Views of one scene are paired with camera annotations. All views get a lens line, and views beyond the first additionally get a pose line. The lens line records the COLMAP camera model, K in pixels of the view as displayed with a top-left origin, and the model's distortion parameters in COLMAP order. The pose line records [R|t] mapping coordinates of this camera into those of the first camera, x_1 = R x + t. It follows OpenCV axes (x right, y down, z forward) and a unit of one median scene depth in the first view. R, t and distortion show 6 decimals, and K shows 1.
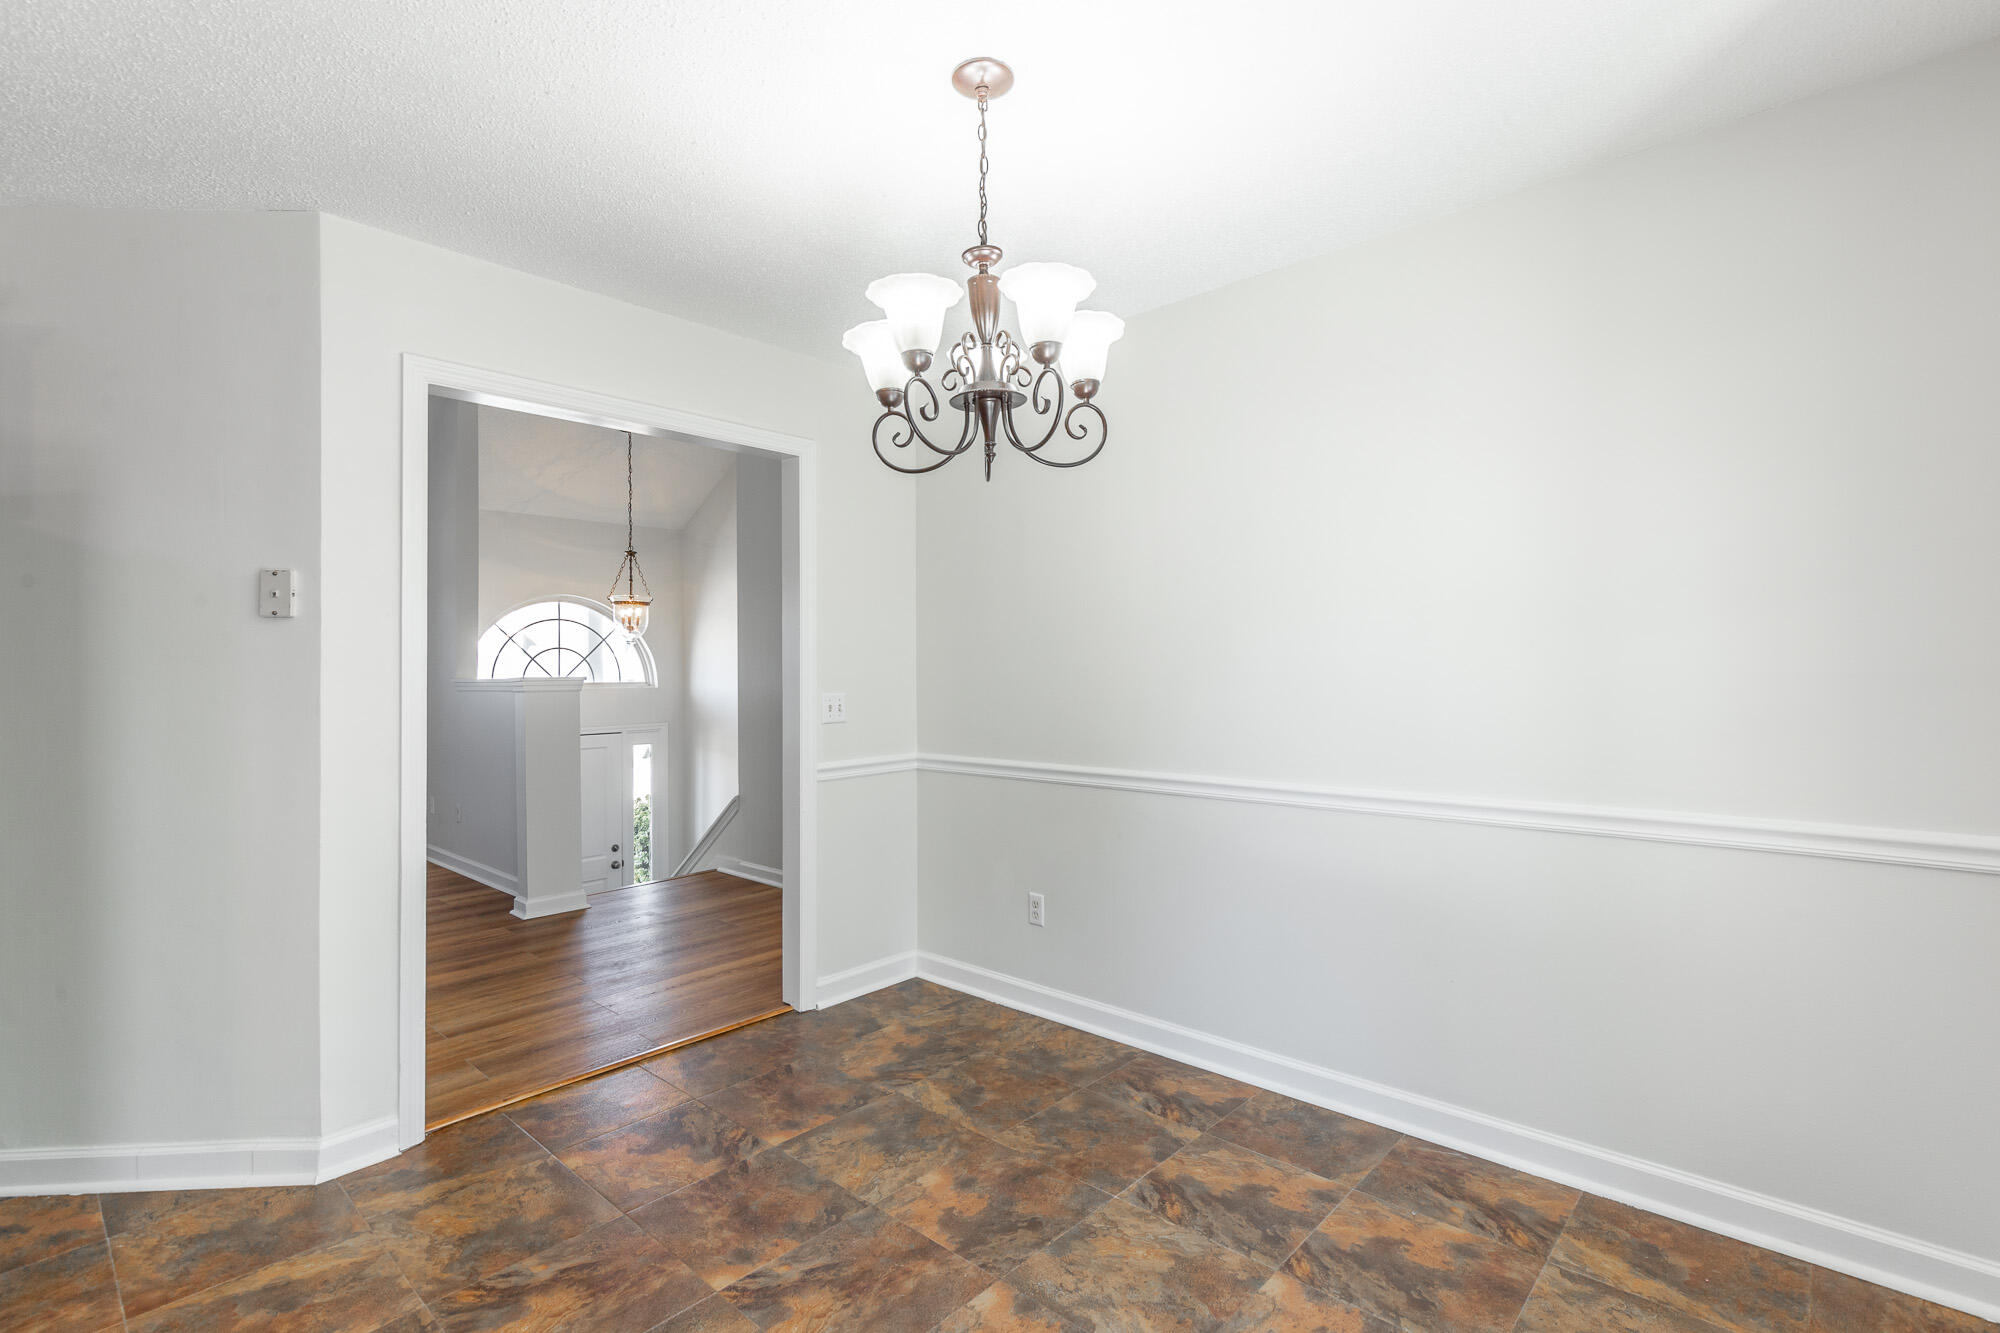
lens RADIAL K [[924.8, 0, 992.8], [0, 924.8, 647.7], [0, 0, 1]] dist [0.010916, -0.000894]
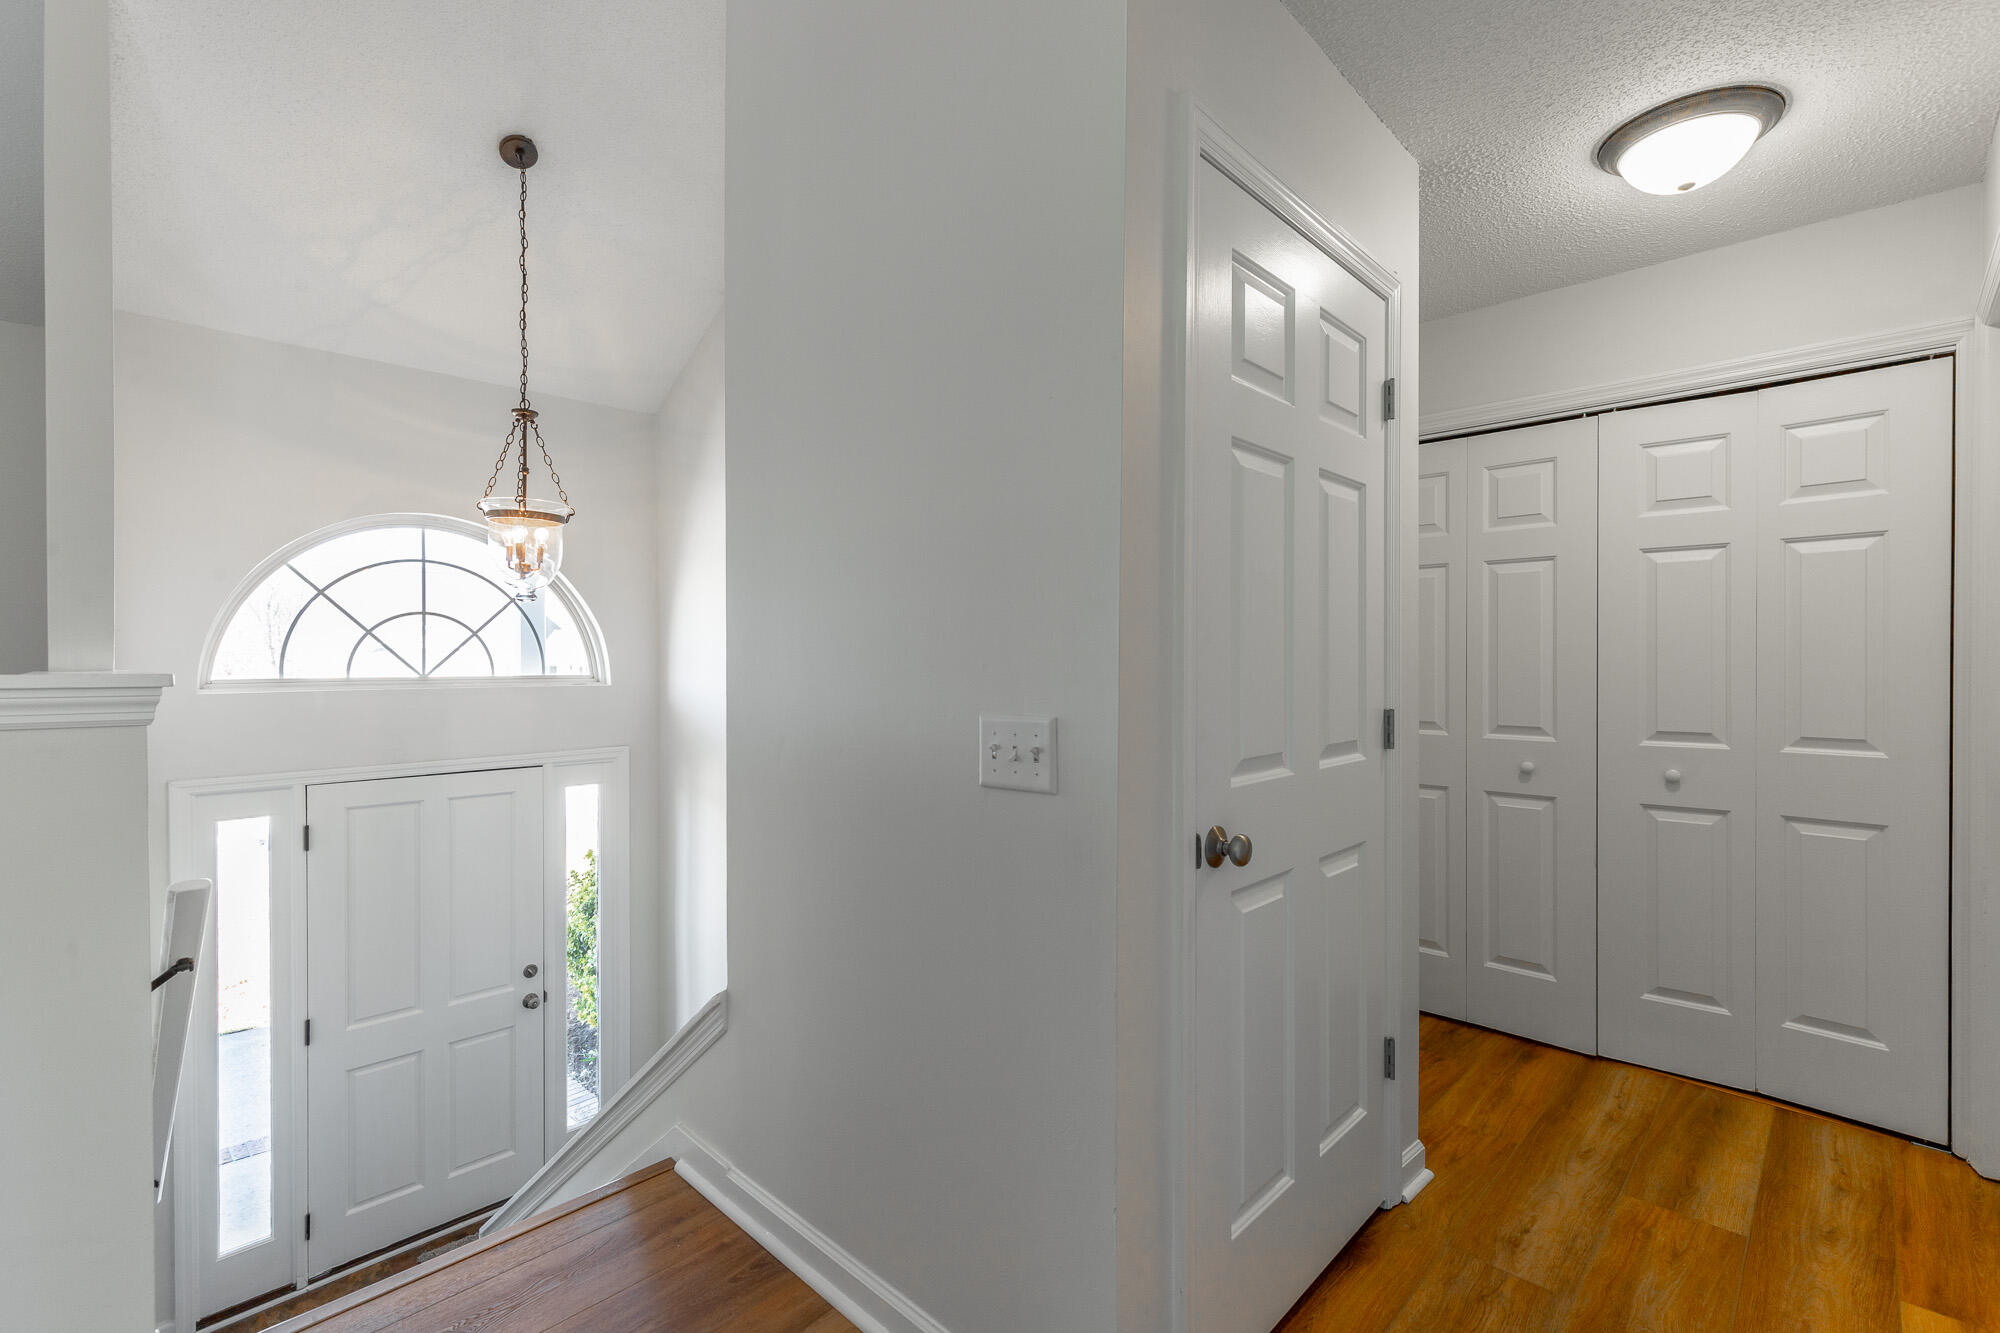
lens RADIAL K [[902.0, 0, 996.9], [0, 902.0, 669.0], [0, 0, 1]] dist [0.009277, -0.000877]
pose [[0.999723, 0.010956, -0.020846, -0.378365], [-0.010249, 0.999378, 0.033746, 0.038921], [0.021203, -0.033523, 0.999213, 1.517877]]
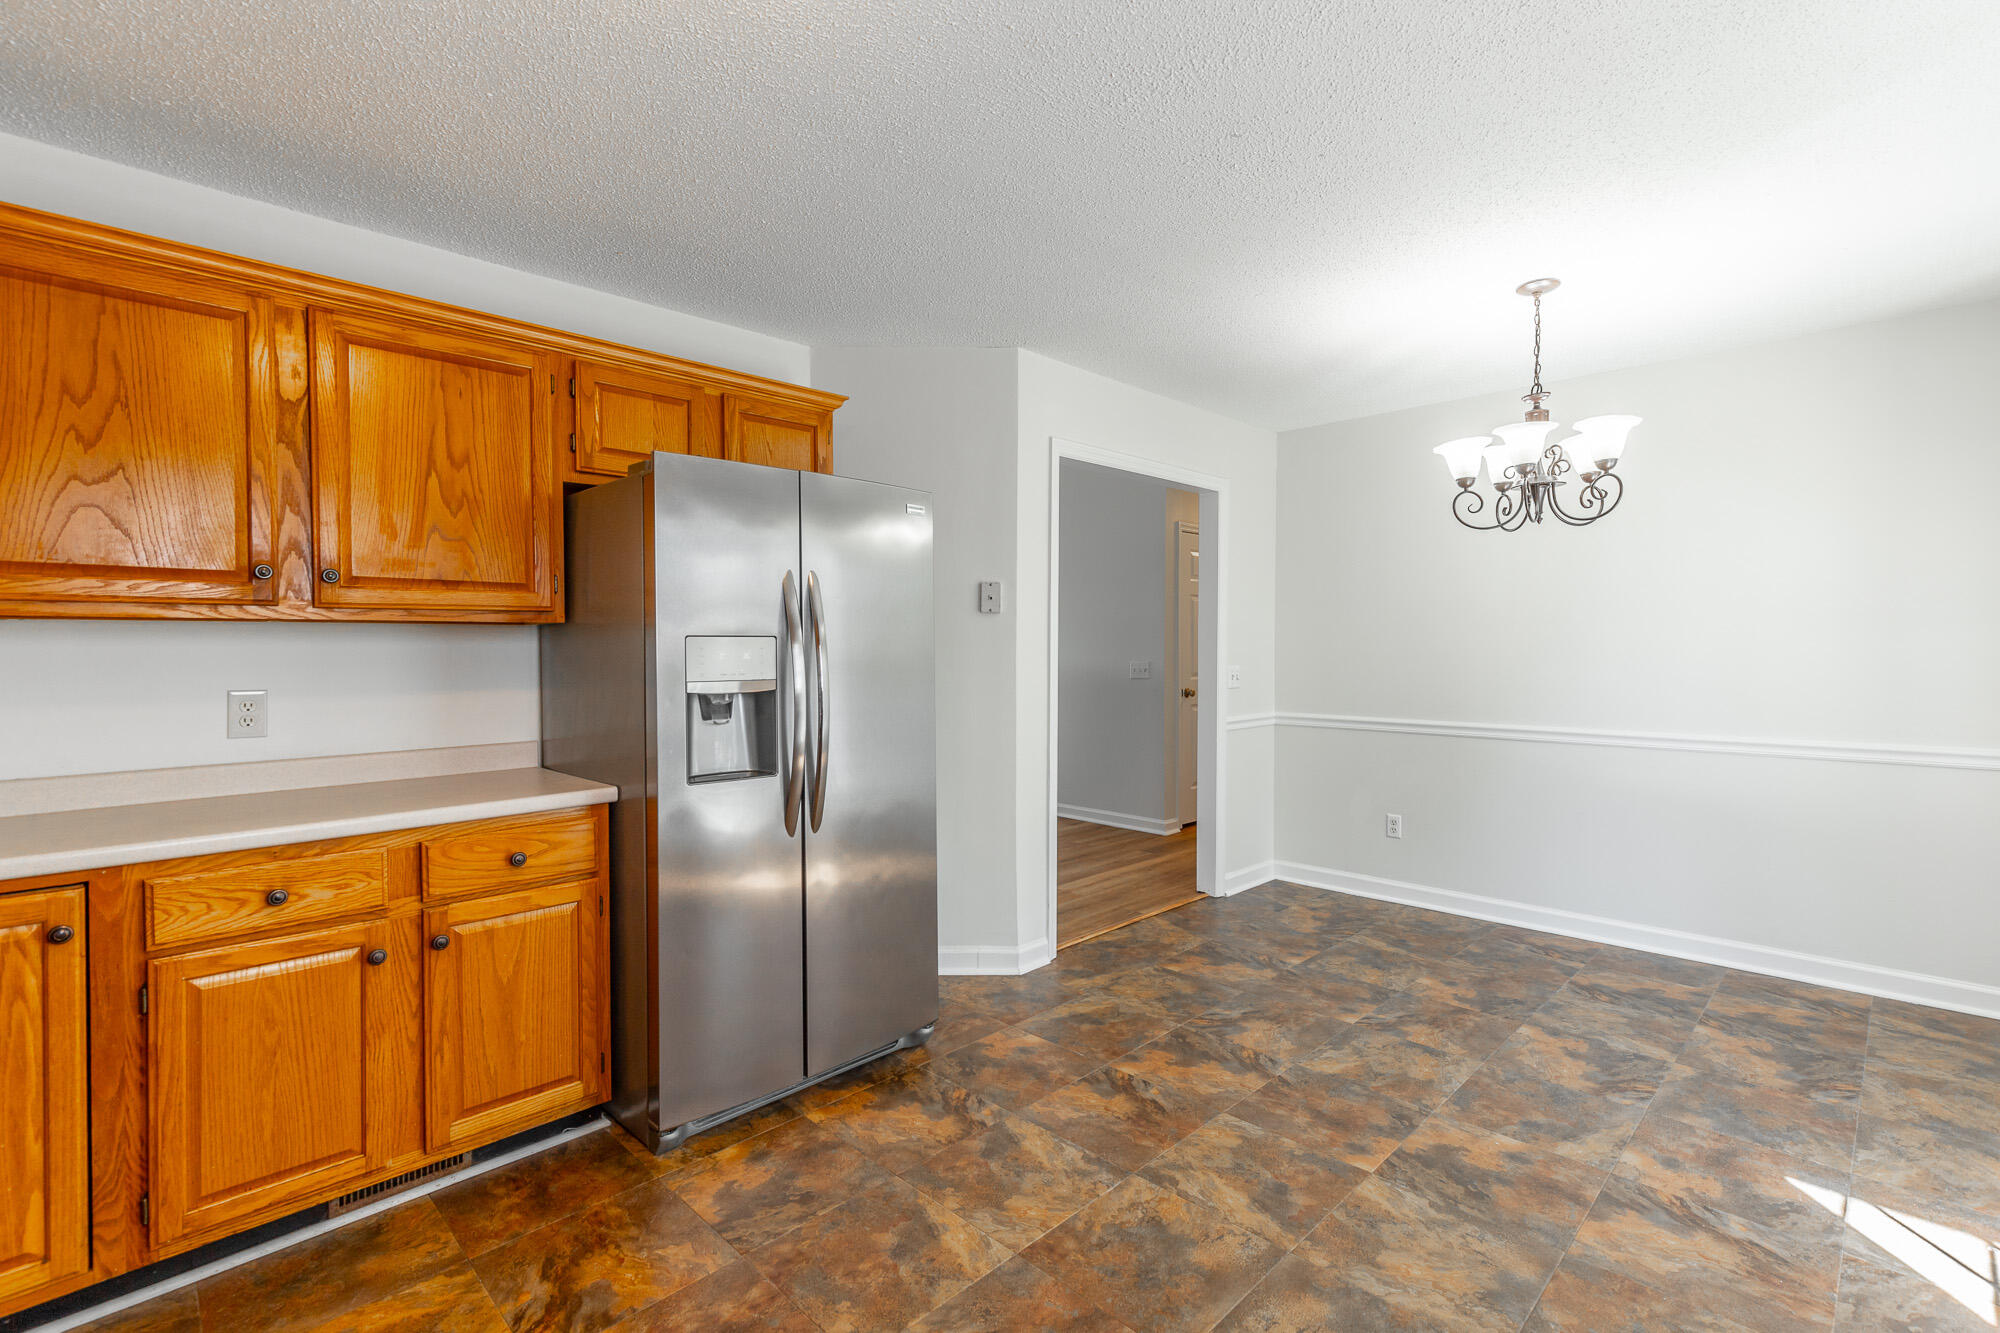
lens RADIAL K [[902.0, 0, 997.1], [0, 902.0, 650.4], [0, 0, 1]] dist [0.009277, -0.000877]
pose [[0.999054, 0.007096, -0.042898, -0.667274], [-0.005925, 0.999608, 0.027353, -0.012126], [0.043075, -0.027073, 0.998705, -0.481260]]
